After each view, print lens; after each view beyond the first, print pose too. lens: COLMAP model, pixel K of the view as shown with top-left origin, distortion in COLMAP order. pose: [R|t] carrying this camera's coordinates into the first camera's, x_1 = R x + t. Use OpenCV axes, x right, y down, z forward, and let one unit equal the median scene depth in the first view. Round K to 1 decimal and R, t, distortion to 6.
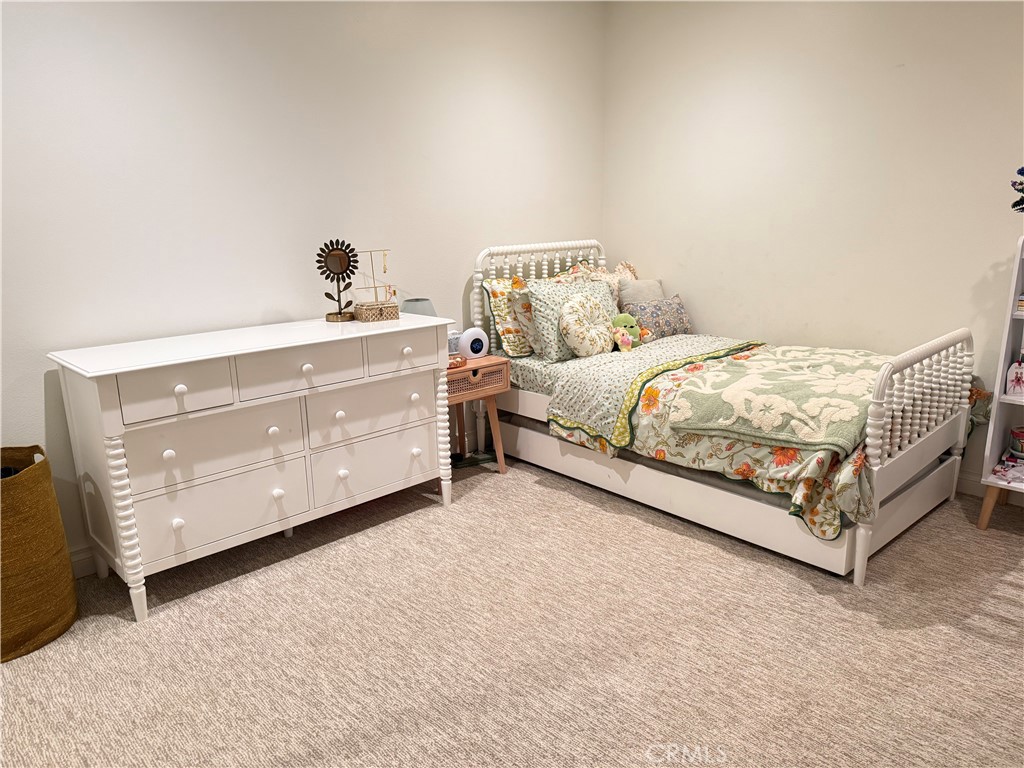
lens RADIAL K [[720.3, 0, 517.3], [0, 720.3, 386.7], [0, 0, 1]] dist [0.006818, -0.001621]
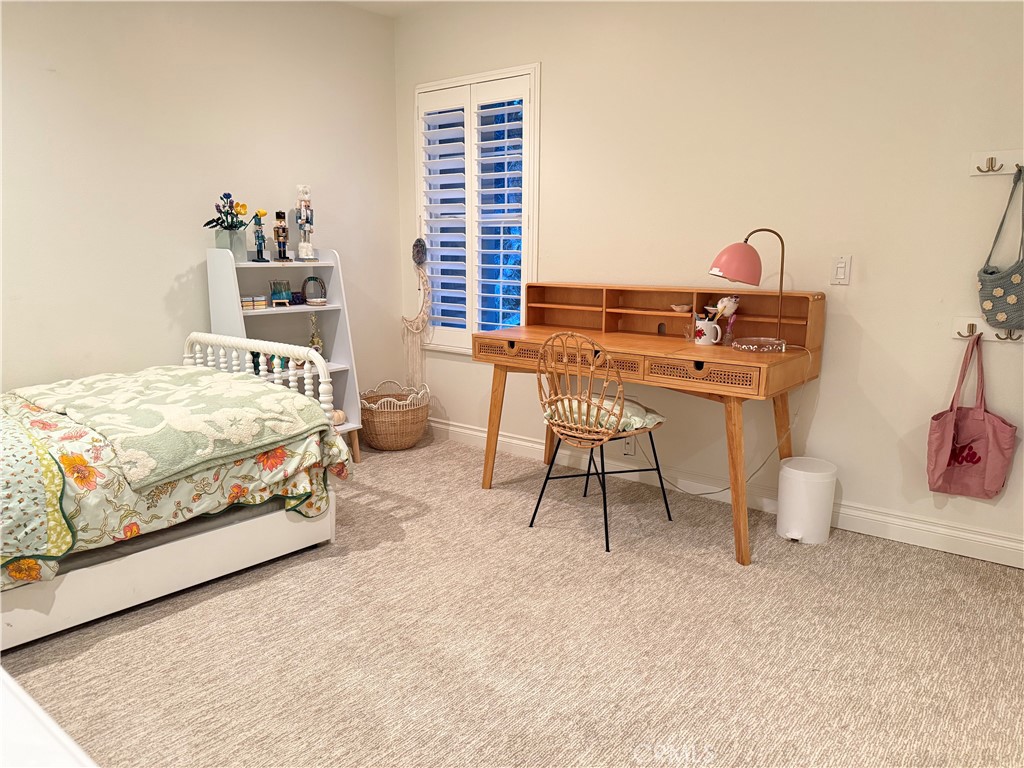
lens RADIAL K [[720.3, 0, 517.3], [0, 720.3, 386.7], [0, 0, 1]] dist [0.006818, -0.001621]
pose [[-0.140031, -0.158942, 0.977307, -0.606944], [0.230860, 0.954588, 0.188325, -0.103484], [-0.962858, 0.251992, -0.096978, 0.702808]]
